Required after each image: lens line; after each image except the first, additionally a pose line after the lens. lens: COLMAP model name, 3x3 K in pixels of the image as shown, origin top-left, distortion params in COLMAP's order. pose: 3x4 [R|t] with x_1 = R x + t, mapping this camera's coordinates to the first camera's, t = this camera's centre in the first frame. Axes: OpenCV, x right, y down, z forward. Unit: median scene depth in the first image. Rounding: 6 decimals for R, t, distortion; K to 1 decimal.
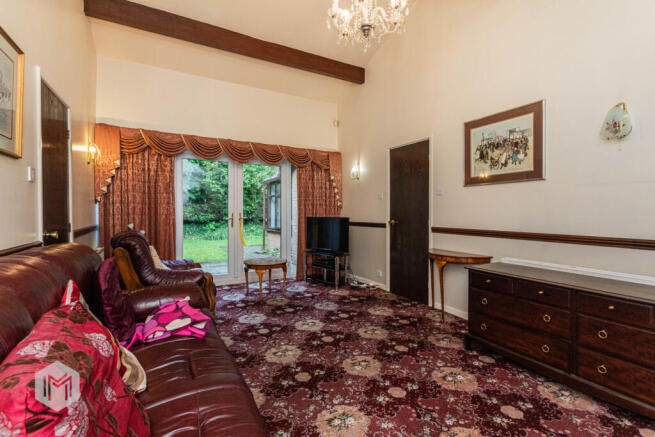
lens RADIAL K [[309.8, 0, 324.5], [0, 309.8, 214.1], [0, 0, 1]] dist [0.000781, 0.000399]
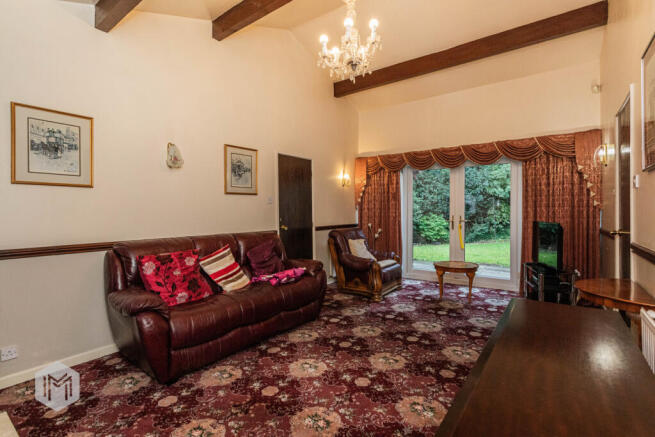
lens RADIAL K [[309.8, 0, 324.5], [0, 309.8, 214.1], [0, 0, 1]] dist [0.000781, 0.000399]
pose [[0.413014, -0.000344, -0.910725, 0.730479], [0.000411, 1.000000, -0.000191, -0.015017], [0.910725, -0.000295, 0.413014, 0.258071]]
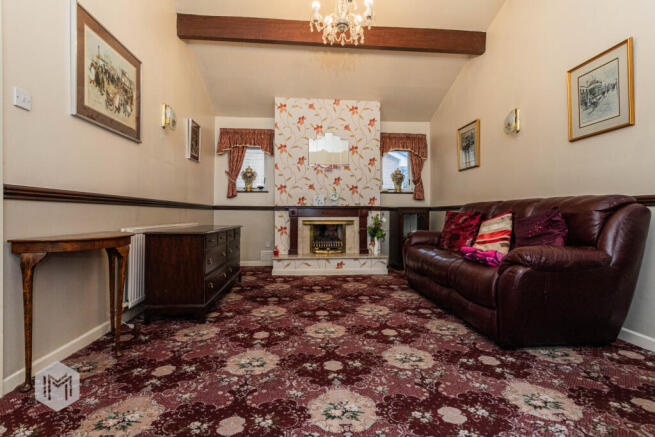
lens RADIAL K [[309.8, 0, 324.5], [0, 309.8, 214.1], [0, 0, 1]] dist [0.000781, 0.000399]
pose [[-0.914808, -0.007368, 0.403821, -0.190938], [-0.001838, 0.999899, 0.014080, 0.082036], [-0.403884, 0.012139, -0.914730, 1.360151]]
